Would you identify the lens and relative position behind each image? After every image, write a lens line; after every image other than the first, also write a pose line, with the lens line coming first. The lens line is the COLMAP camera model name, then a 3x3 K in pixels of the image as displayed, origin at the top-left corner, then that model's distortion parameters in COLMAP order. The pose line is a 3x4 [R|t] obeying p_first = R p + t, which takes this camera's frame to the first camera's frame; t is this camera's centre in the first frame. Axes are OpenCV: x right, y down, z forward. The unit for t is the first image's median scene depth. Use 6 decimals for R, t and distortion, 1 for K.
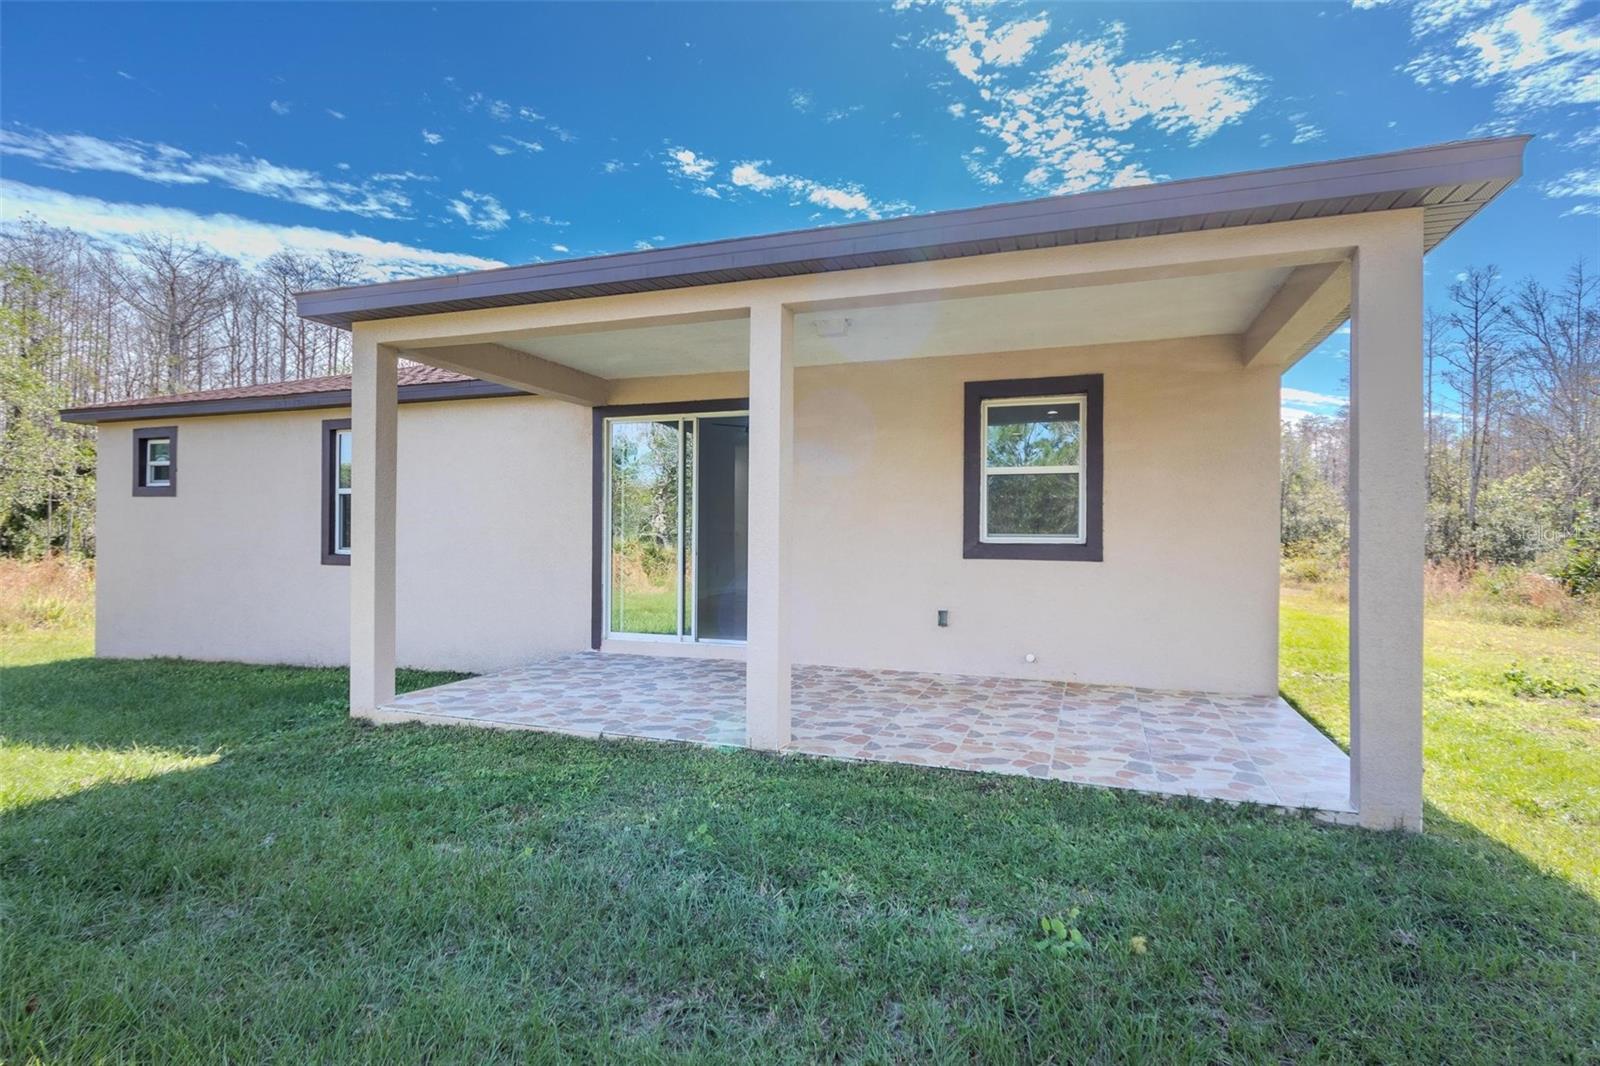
lens RADIAL K [[843.4, 0, 797.1], [0, 843.4, 552.6], [0, 0, 1]] dist [0.005049, -0.003710]
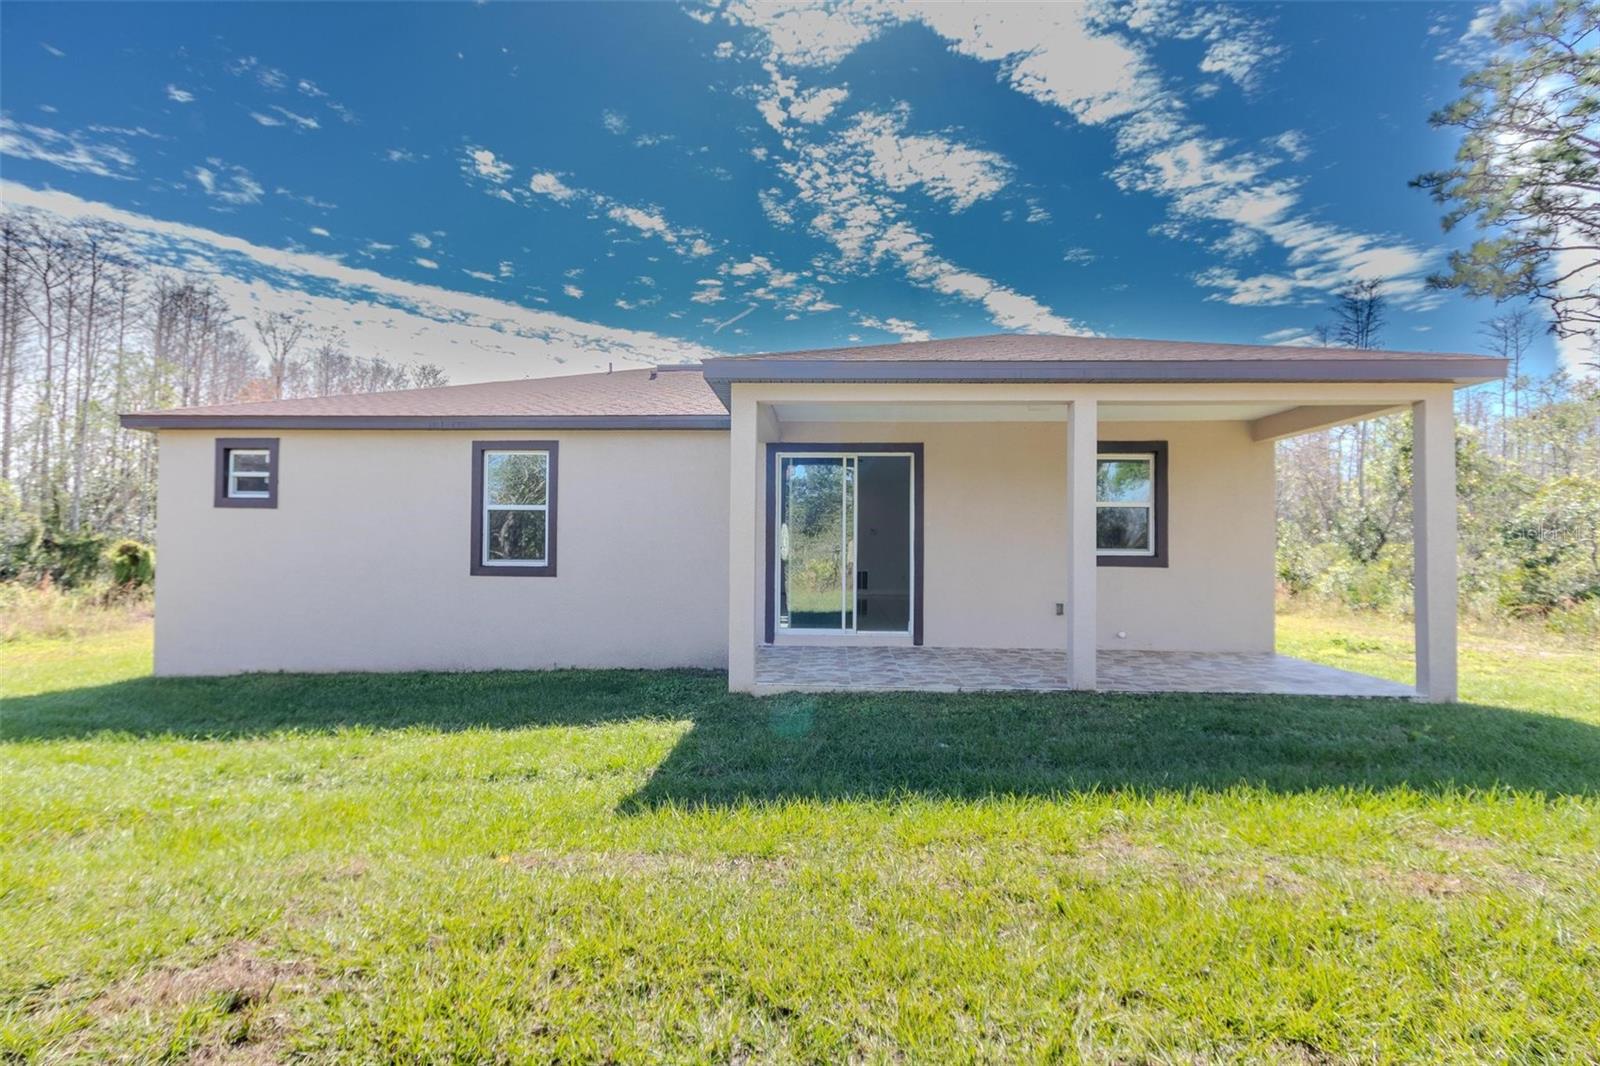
lens RADIAL K [[853.2, 0, 800.0], [0, 853.2, 533.0], [0, 0, 1]] dist [0.006336, -0.006883]
pose [[0.949209, 0.007803, 0.314549, -0.100621], [0.004150, 0.999295, -0.037312, 0.000506], [-0.314618, 0.036723, 0.948508, -0.030735]]
